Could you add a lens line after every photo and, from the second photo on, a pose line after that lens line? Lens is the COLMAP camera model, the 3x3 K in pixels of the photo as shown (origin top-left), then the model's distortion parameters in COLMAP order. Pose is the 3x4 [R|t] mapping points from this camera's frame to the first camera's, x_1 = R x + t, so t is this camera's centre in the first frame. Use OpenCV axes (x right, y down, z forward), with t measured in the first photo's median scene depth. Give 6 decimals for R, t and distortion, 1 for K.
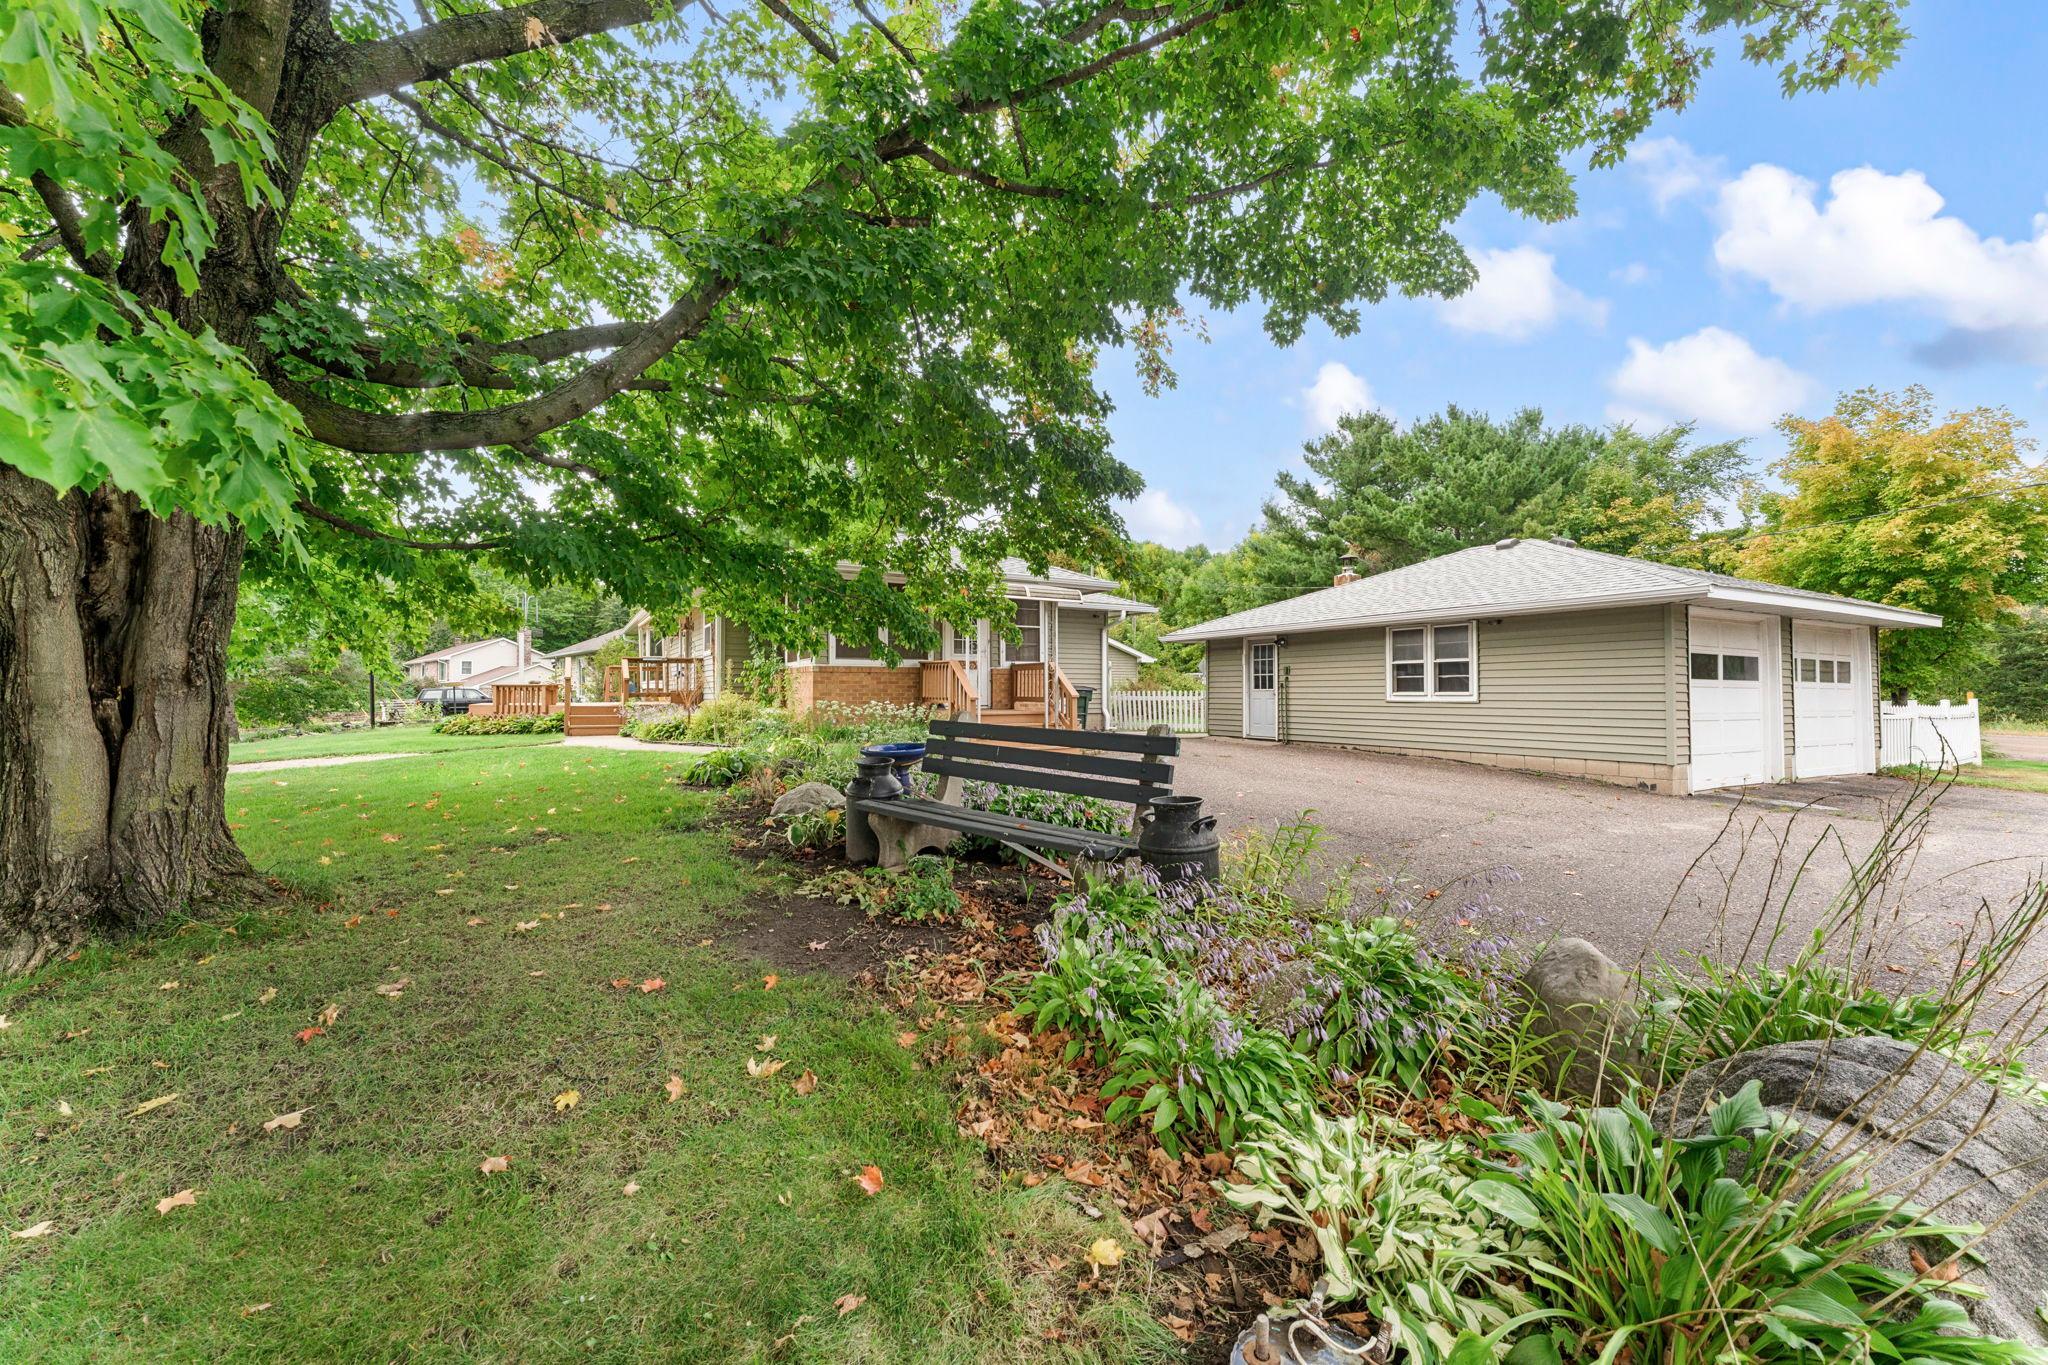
lens RADIAL K [[818.9, 0, 1024.0], [0, 818.9, 682.5], [0, 0, 1]] dist [0.000940, 0.000104]
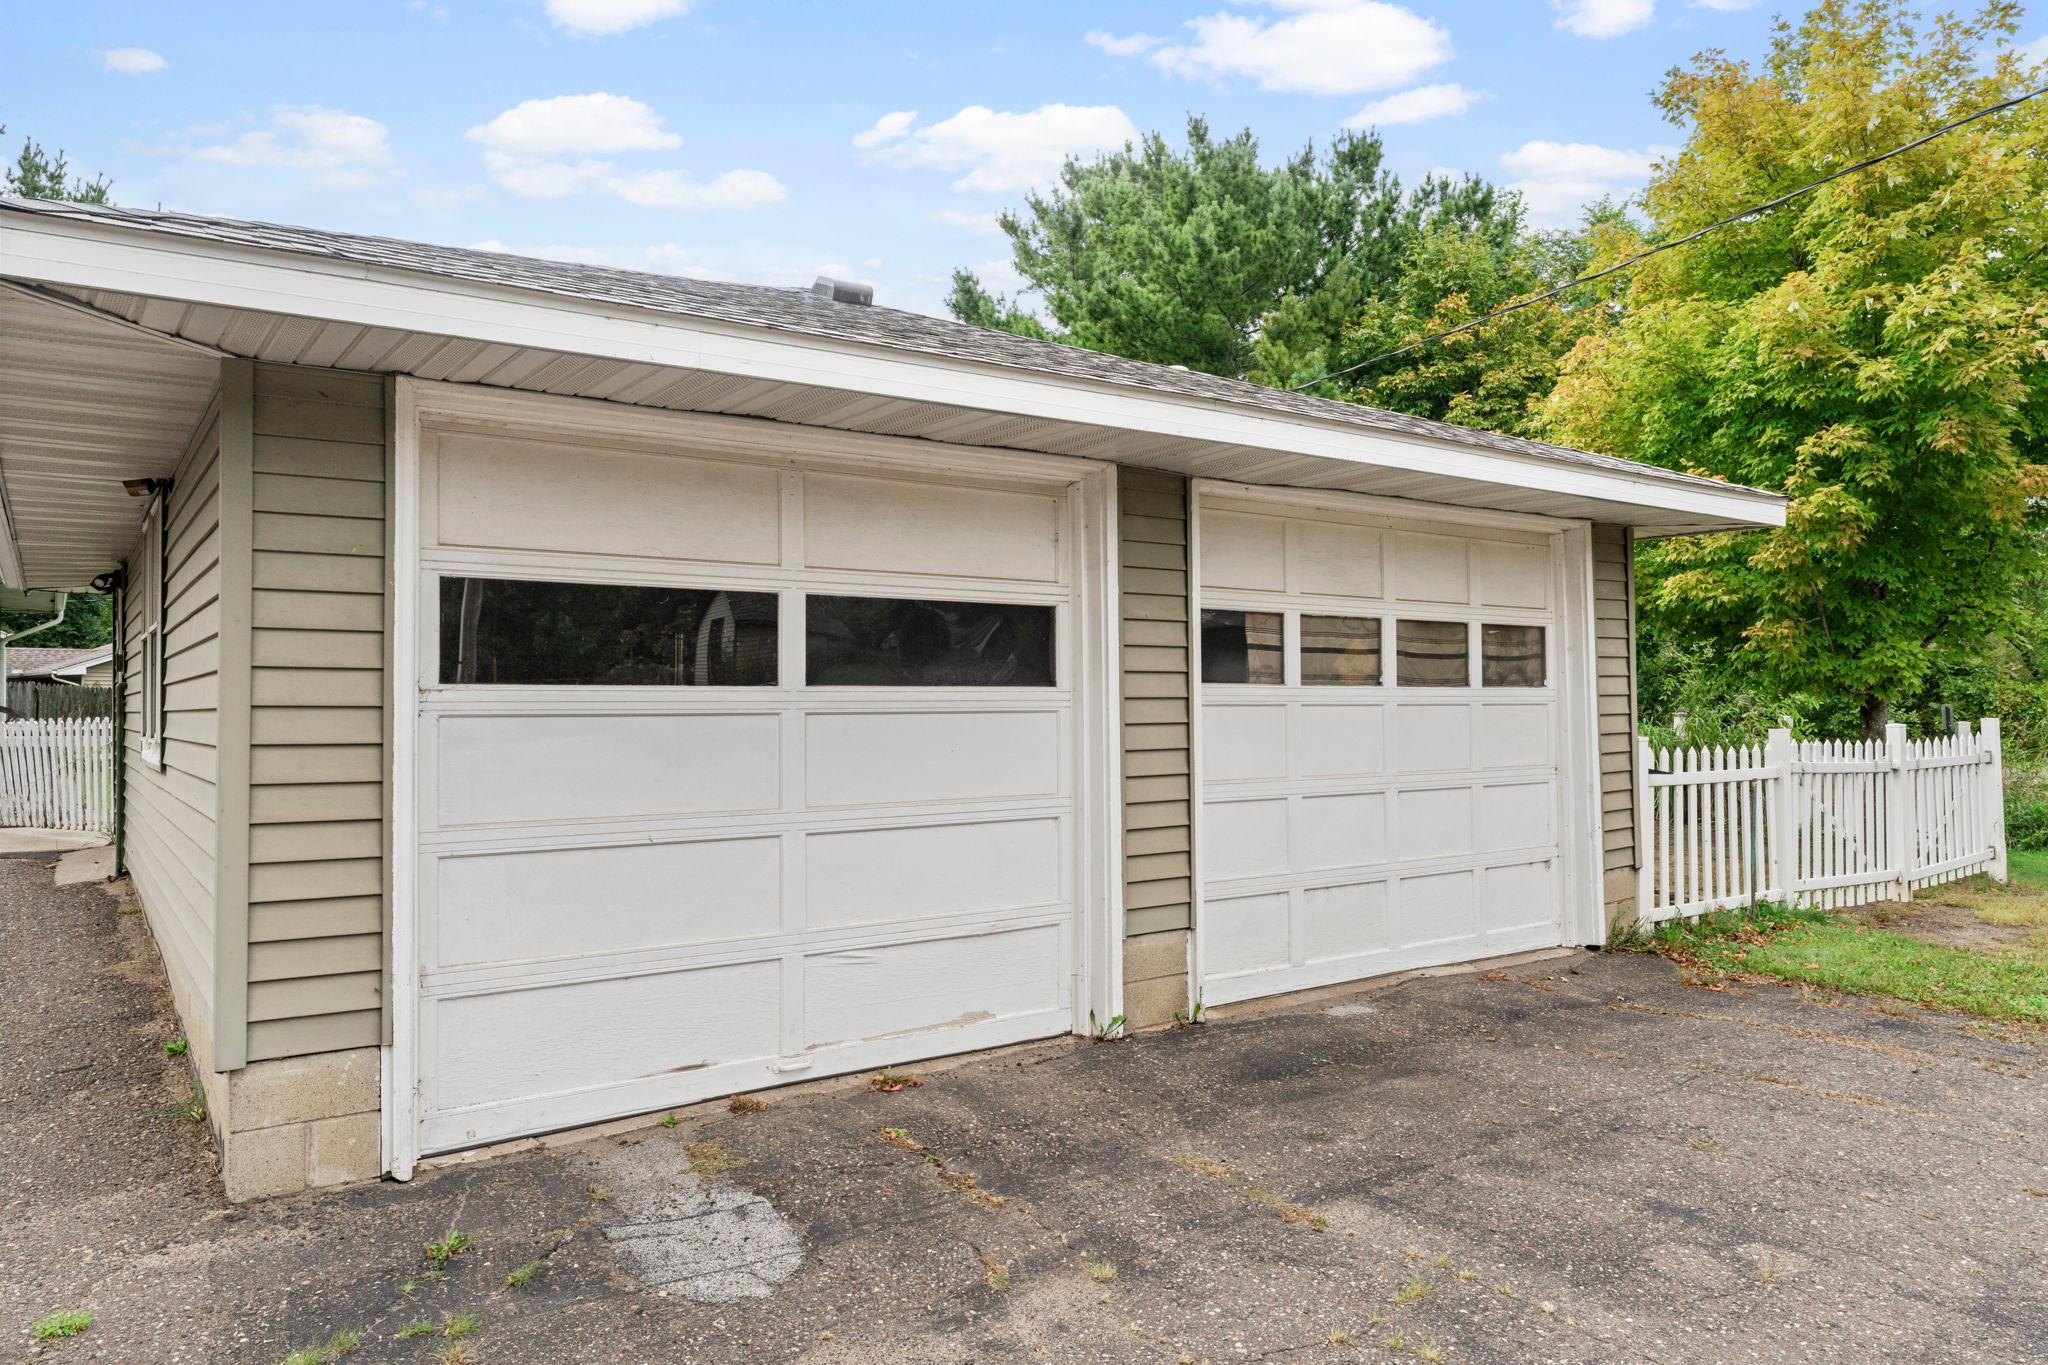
lens RADIAL K [[1345.6, 0, 1045.6], [0, 1345.6, 673.8], [0, 0, 1]] dist [0.006586, 0.000769]
pose [[0.995209, -0.003324, 0.097712, 0.636208], [0.004653, 0.999900, -0.013379, 0.001583], [-0.097657, 0.013769, 0.995125, 0.388173]]
